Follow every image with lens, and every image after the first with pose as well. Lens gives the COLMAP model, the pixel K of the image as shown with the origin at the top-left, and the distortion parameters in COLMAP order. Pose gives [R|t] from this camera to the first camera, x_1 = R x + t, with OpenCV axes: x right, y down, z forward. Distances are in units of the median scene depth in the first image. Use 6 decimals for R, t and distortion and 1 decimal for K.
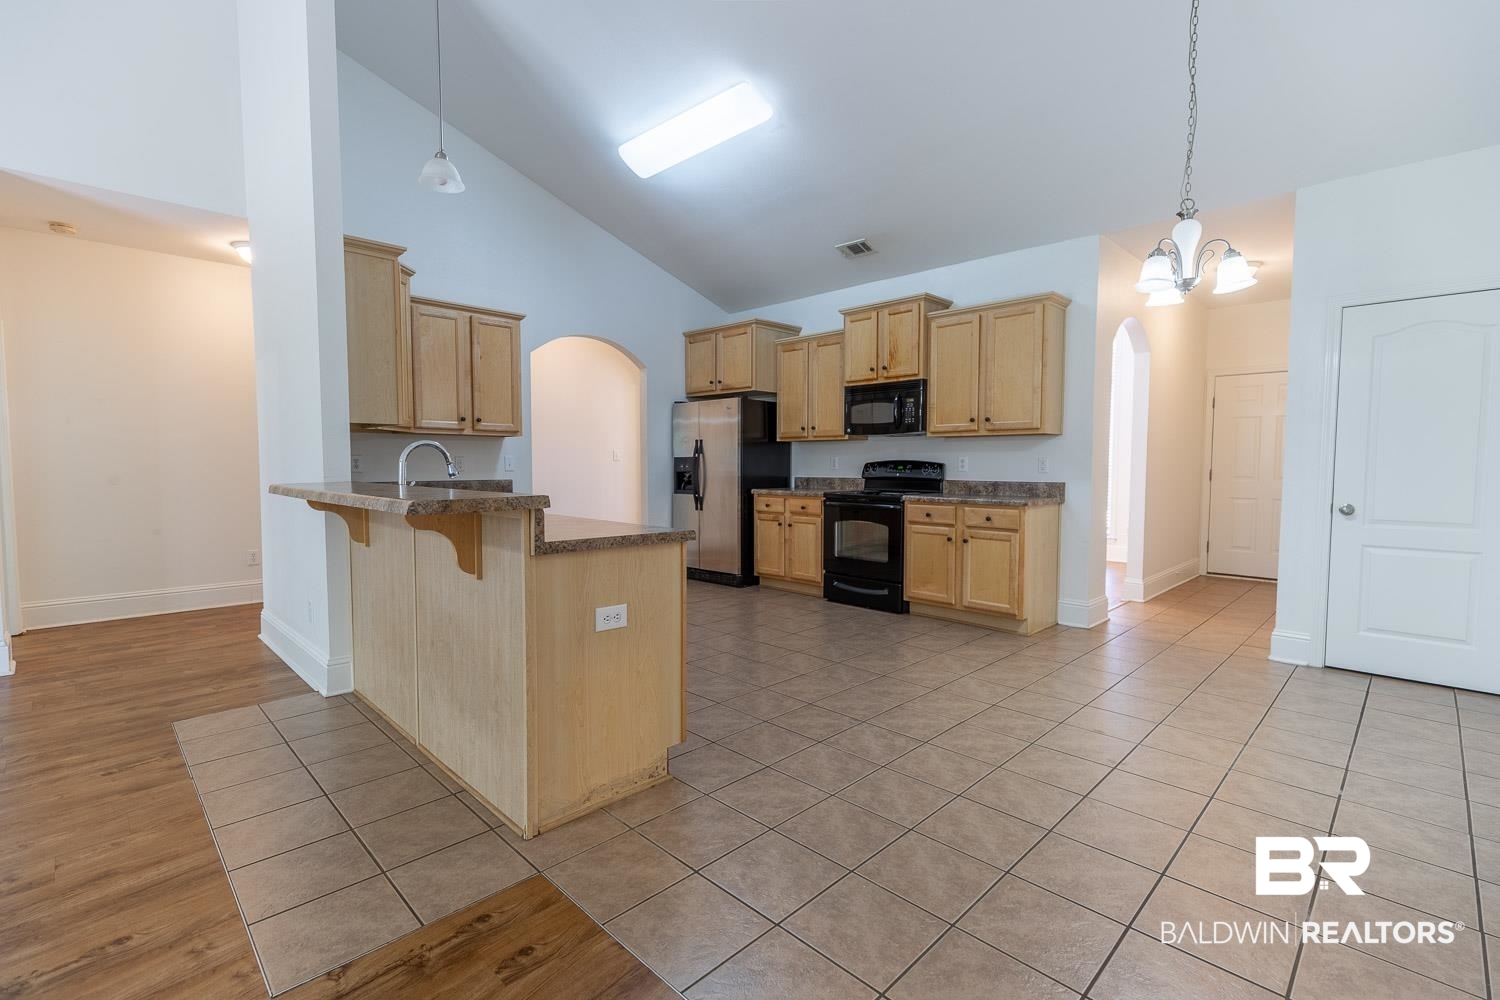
lens RADIAL K [[672.9, 0, 757.2], [0, 672.9, 492.4], [0, 0, 1]] dist [0.017117, -0.000294]
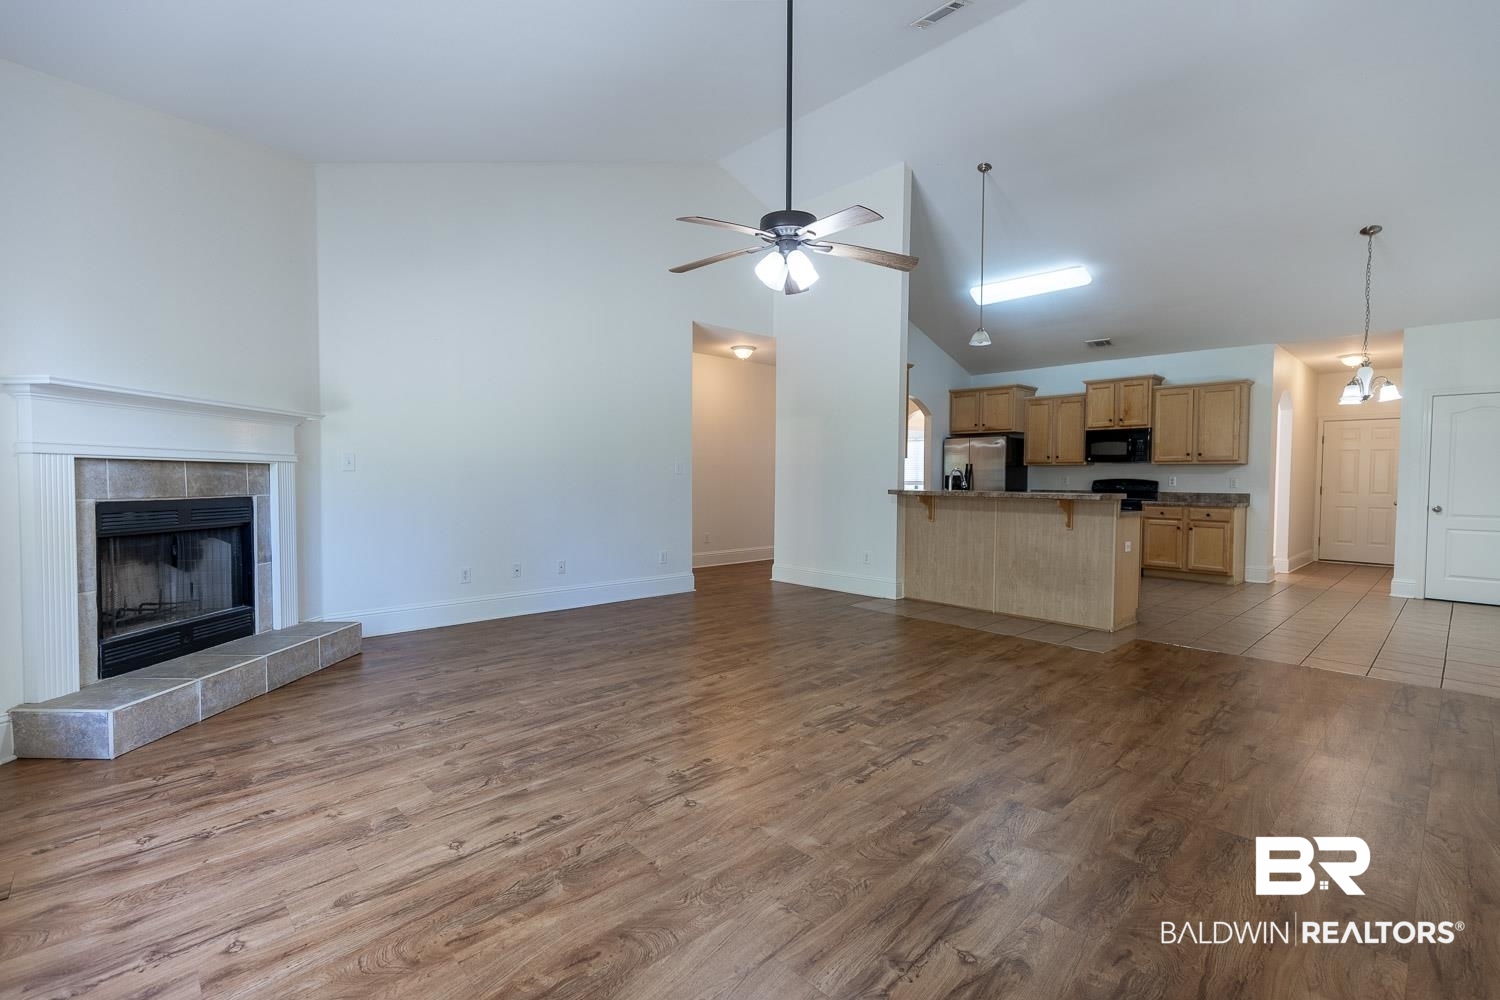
lens RADIAL K [[672.9, 0, 764.7], [0, 672.9, 491.3], [0, 0, 1]] dist [0.017117, -0.000294]
pose [[0.999714, 0.008022, -0.022510, -0.617191], [-0.008578, 0.999657, -0.024730, 0.027404], [0.022304, 0.024916, 0.999441, -0.599450]]
